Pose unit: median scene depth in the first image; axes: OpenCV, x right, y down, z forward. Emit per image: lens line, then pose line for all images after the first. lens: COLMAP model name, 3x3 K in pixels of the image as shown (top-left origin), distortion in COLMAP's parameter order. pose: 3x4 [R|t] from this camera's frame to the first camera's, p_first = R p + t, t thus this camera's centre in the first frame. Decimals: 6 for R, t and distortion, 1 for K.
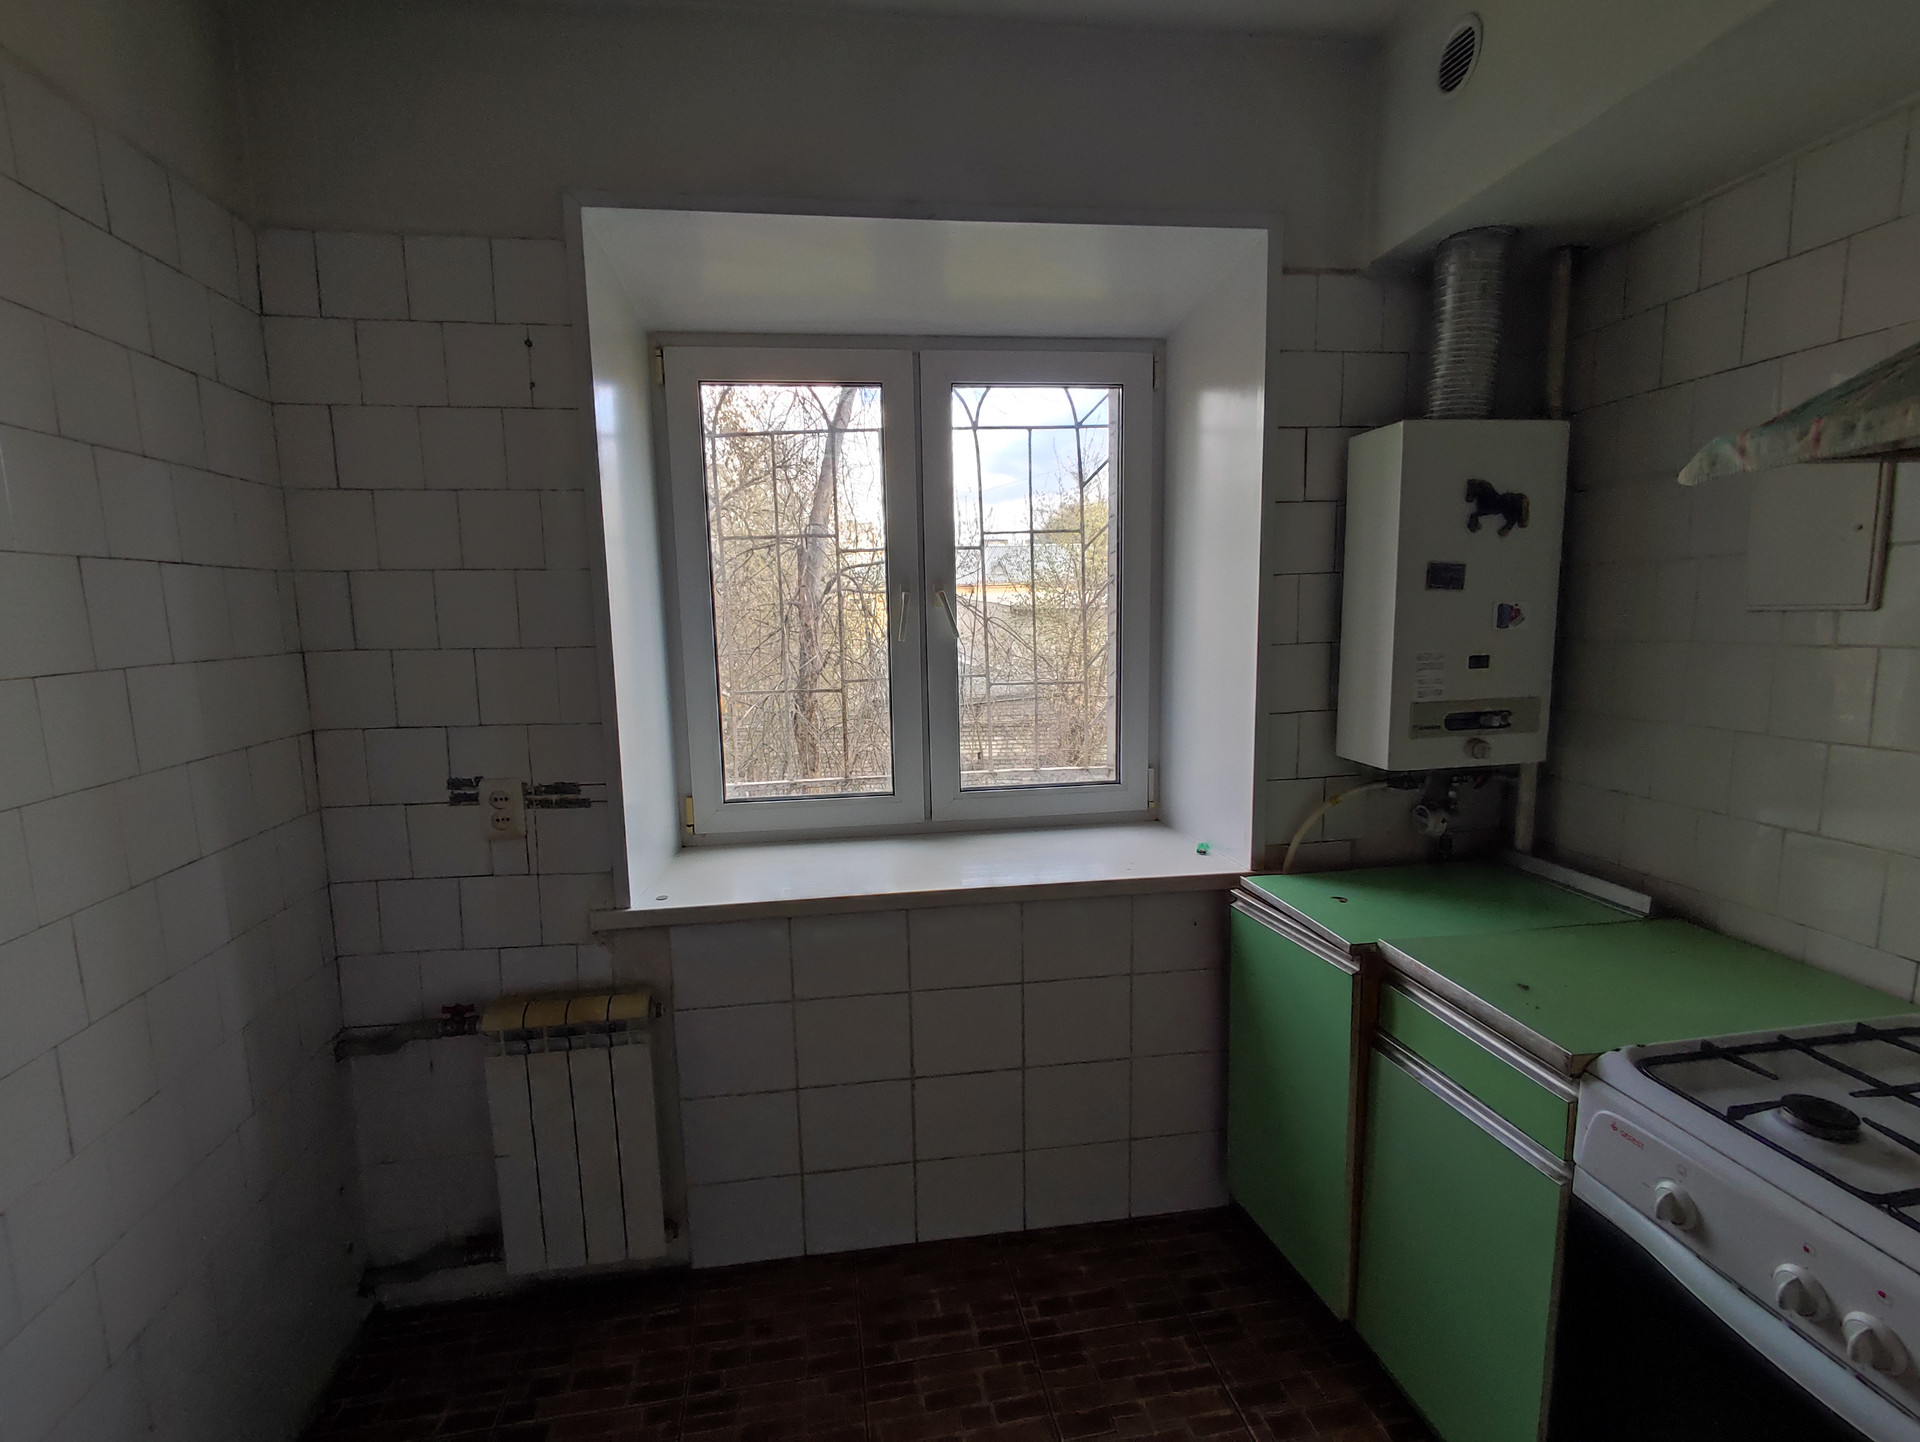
lens RADIAL K [[865.8, 0, 945.5], [0, 865.8, 729.6], [0, 0, 1]] dist [-0.000933, -0.007778]
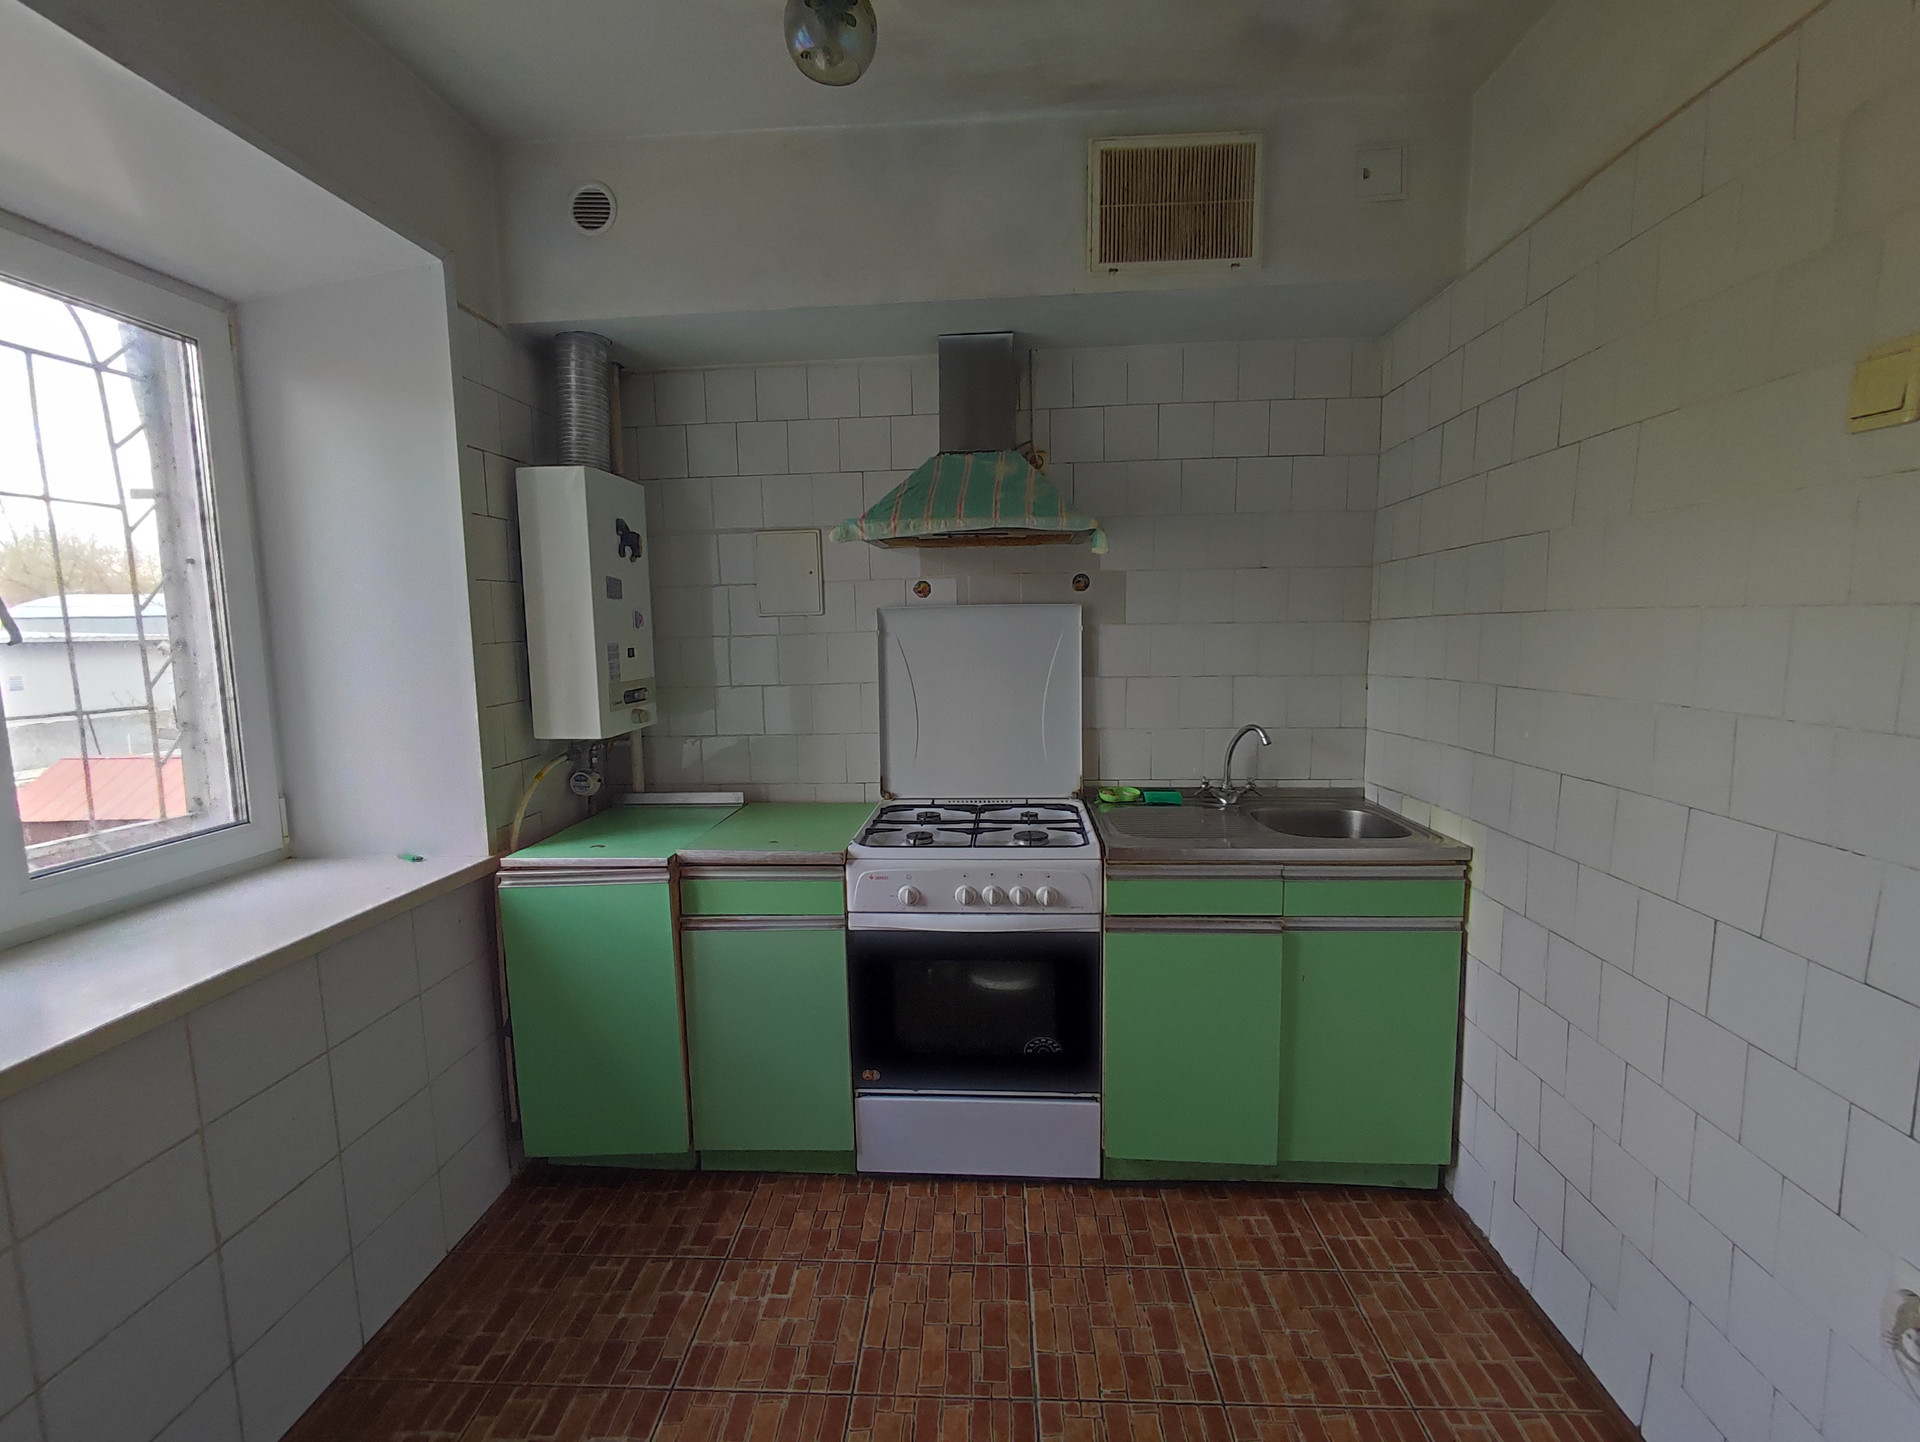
lens RADIAL K [[874.9, 0, 936.7], [0, 874.9, 728.3], [0, 0, 1]] dist [-0.001402, -0.000508]
pose [[0.216348, -0.093728, 0.971807, -0.618212], [0.146670, 0.987205, 0.062561, 0.023296], [-0.965236, 0.129000, 0.227327, 0.227680]]
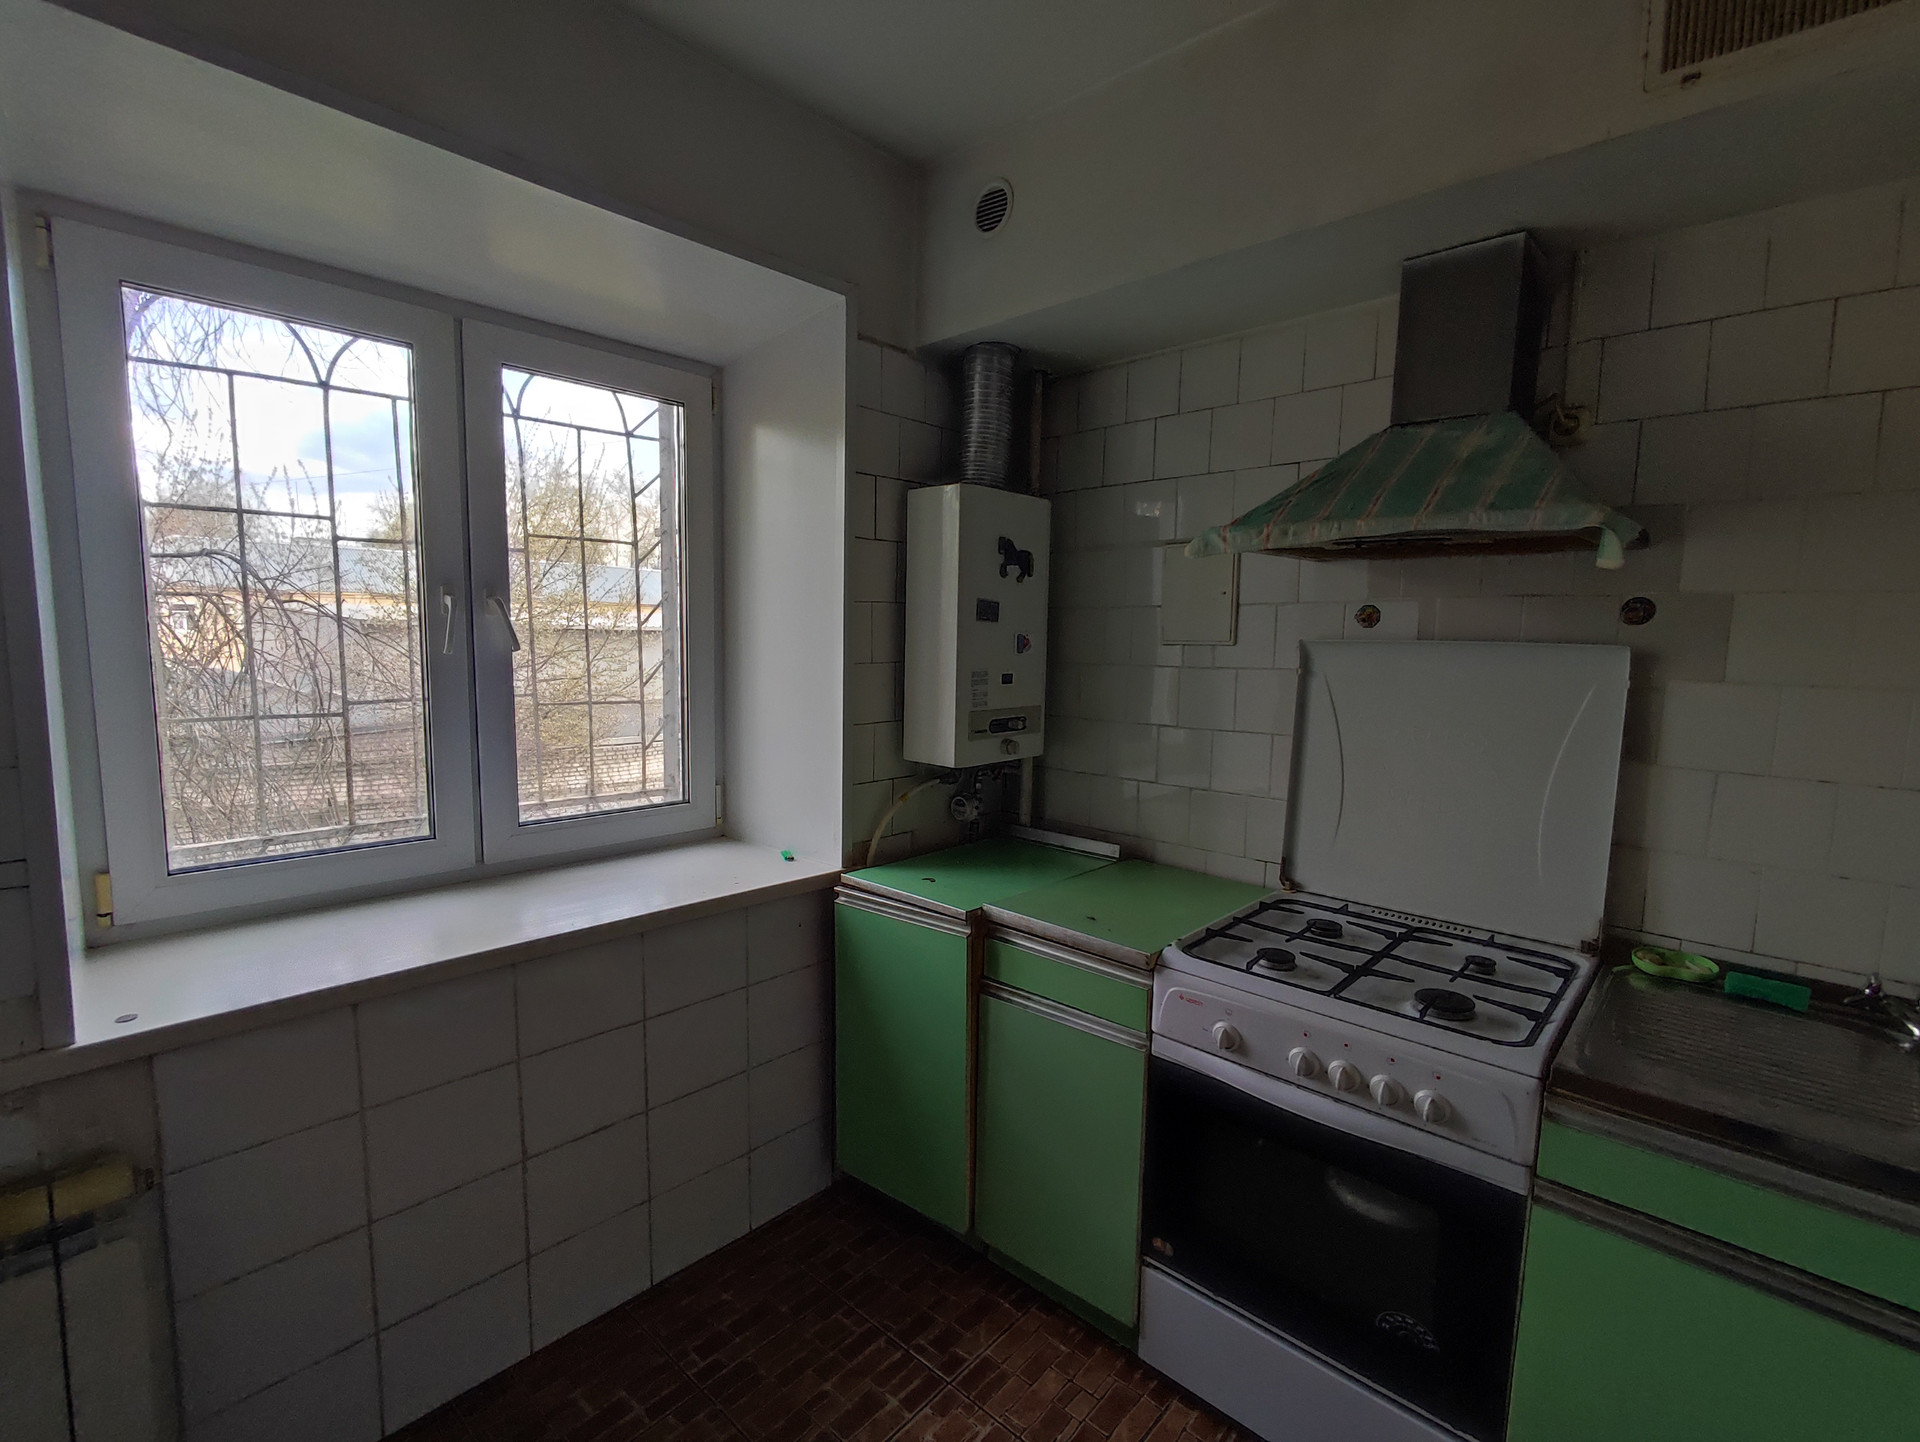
lens RADIAL K [[865.8, 0, 945.5], [0, 865.8, 729.6], [0, 0, 1]] dist [-0.000933, -0.007778]
pose [[0.777297, -0.031401, 0.628350, -0.255987], [0.049915, 0.998683, -0.011839, 0.007266], [-0.627151, 0.040566, 0.777840, 0.060886]]
